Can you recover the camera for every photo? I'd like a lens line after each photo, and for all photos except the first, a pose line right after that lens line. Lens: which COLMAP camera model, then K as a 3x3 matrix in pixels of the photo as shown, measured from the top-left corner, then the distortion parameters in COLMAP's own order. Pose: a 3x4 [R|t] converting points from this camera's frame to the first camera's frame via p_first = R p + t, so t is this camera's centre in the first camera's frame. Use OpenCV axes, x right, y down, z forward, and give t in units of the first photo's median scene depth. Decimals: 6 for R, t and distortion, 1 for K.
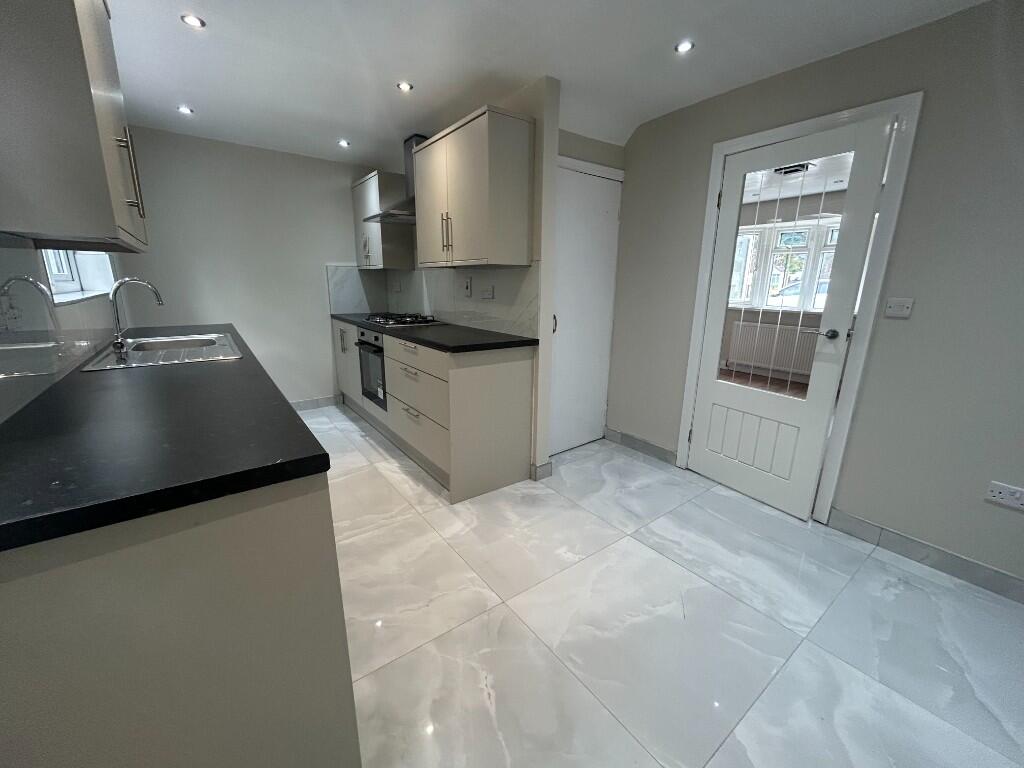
lens RADIAL K [[412.6, 0, 509.8], [0, 412.6, 382.1], [0, 0, 1]] dist [0.000956, 0.000633]
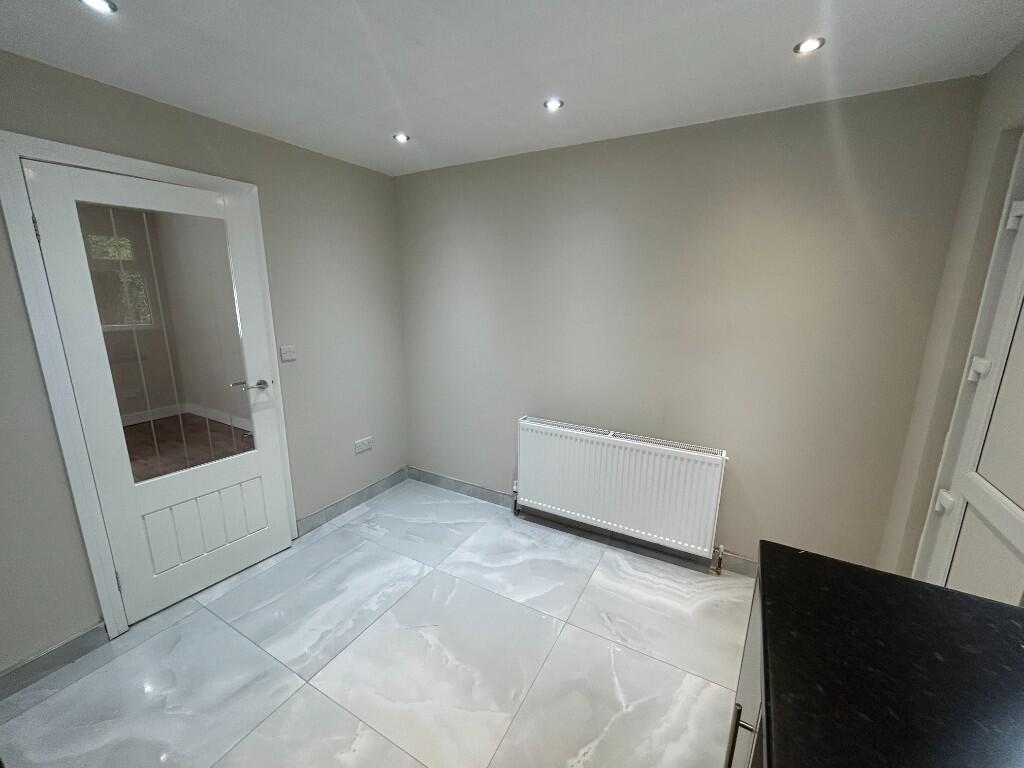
lens RADIAL K [[412.6, 0, 510.3], [0, 412.6, 384.5], [0, 0, 1]] dist [0.000956, 0.000633]
pose [[-0.405977, -0.220593, 0.886860, -0.487301], [0.208389, 0.922519, 0.324857, -0.358373], [-0.889807, 0.316696, -0.328553, 0.830947]]
